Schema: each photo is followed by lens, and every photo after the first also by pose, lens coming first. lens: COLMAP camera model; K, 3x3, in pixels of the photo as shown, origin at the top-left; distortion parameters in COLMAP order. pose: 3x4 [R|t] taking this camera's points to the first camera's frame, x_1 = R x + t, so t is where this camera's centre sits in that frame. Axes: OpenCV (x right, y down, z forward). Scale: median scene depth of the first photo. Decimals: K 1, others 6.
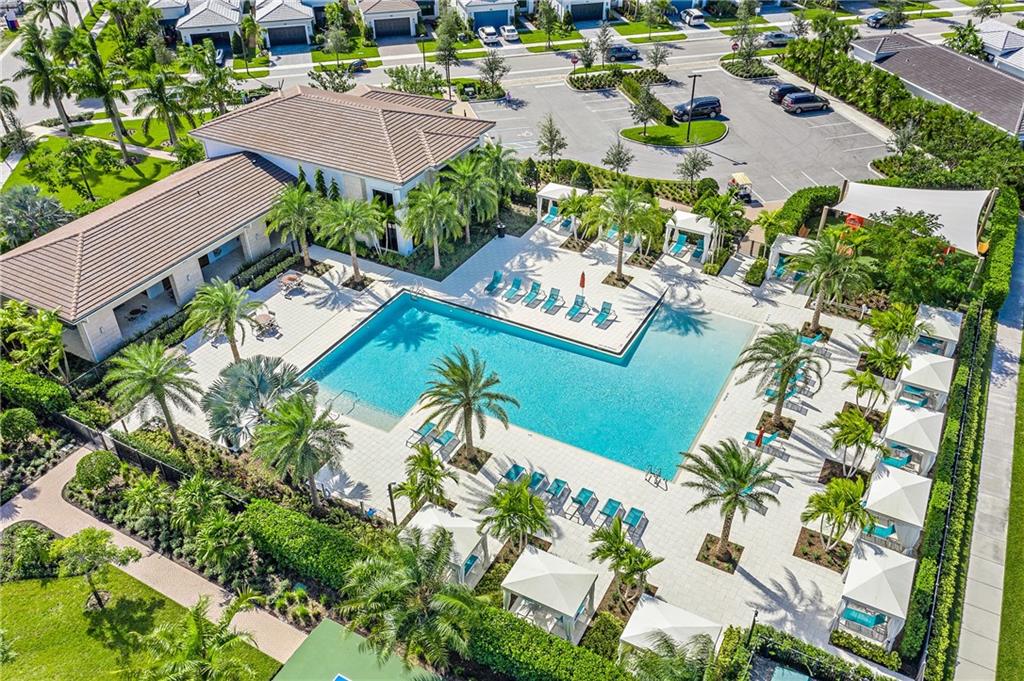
lens RADIAL K [[808.5, 0, 512.0], [0, 808.5, 340.5], [0, 0, 1]] dist [-0.013185, 0.004900]
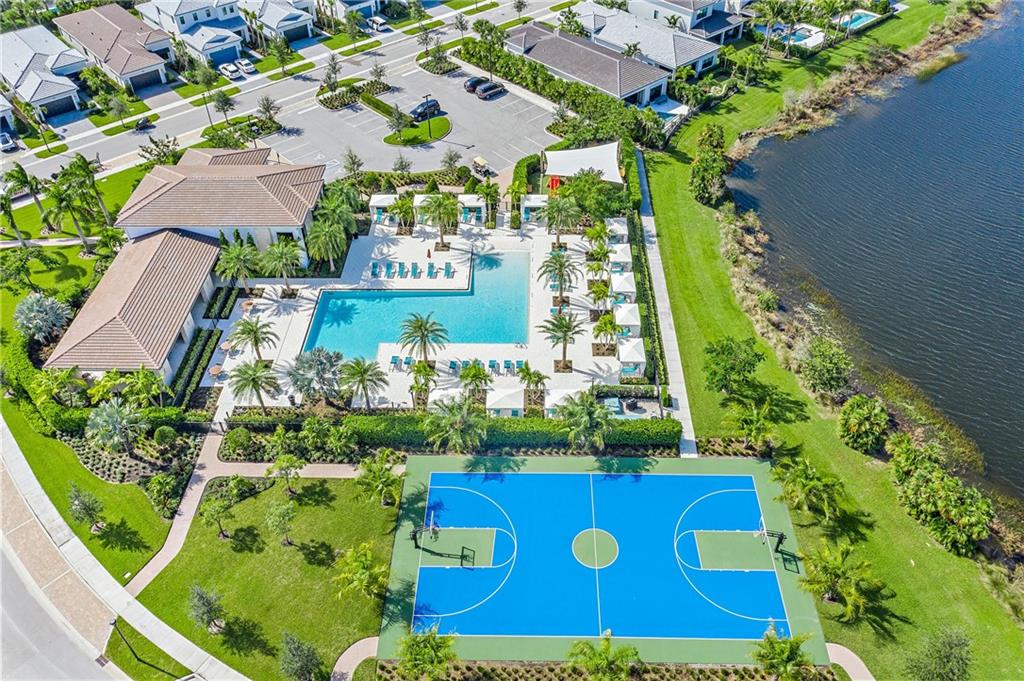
lens RADIAL K [[808.5, 0, 512.0], [0, 808.5, 340.5], [0, 0, 1]] dist [-0.013185, 0.004900]
pose [[0.885740, -0.310179, 0.345332, -0.366905], [0.273775, 0.949870, 0.150977, -0.101183], [-0.374850, -0.039183, 0.926257, -0.584049]]
